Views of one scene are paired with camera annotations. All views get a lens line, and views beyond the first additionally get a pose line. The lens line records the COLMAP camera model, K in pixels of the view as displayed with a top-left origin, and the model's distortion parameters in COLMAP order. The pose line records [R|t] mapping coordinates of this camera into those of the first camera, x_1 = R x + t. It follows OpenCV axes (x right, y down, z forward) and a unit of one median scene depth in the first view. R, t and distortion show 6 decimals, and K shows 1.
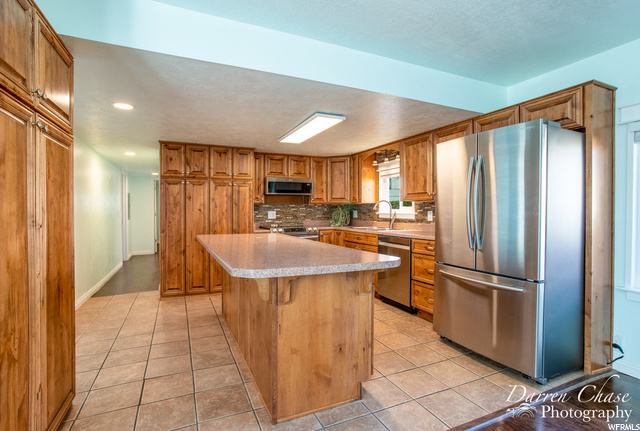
lens RADIAL K [[308.7, 0, 318.8], [0, 308.7, 214.2], [0, 0, 1]] dist [-0.022471, 0.003328]
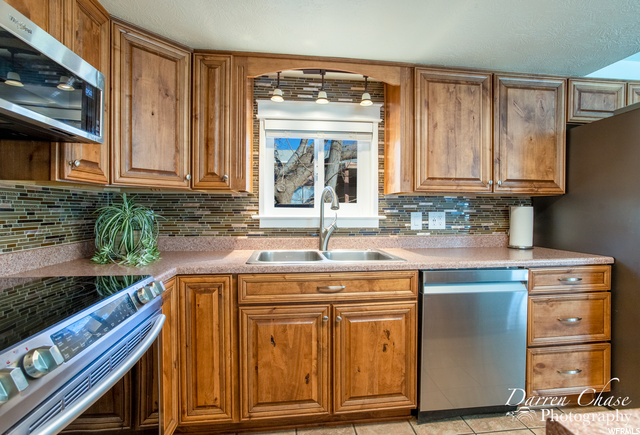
lens RADIAL K [[328.6, 0, 317.3], [0, 328.6, 212.1], [0, 0, 1]] dist [-0.027557, 0.000187]
pose [[0.295414, -0.005669, 0.955353, -0.230915], [0.006566, 0.999971, 0.003904, -0.012280], [-0.955347, 0.005119, 0.295442, 0.871413]]
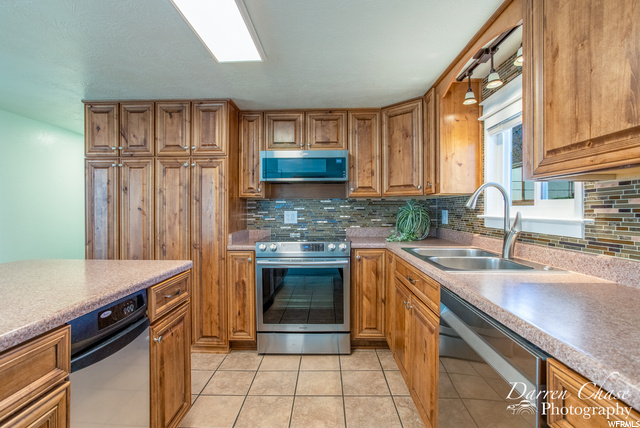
lens RADIAL K [[308.7, 0, 326.1], [0, 308.7, 212.3], [0, 0, 1]] dist [-0.022471, 0.003328]
pose [[0.910486, 0.004668, -0.413515, 0.187415], [-0.005427, 0.999985, -0.000661, -0.008210], [0.413505, 0.002845, 0.910497, 0.569947]]
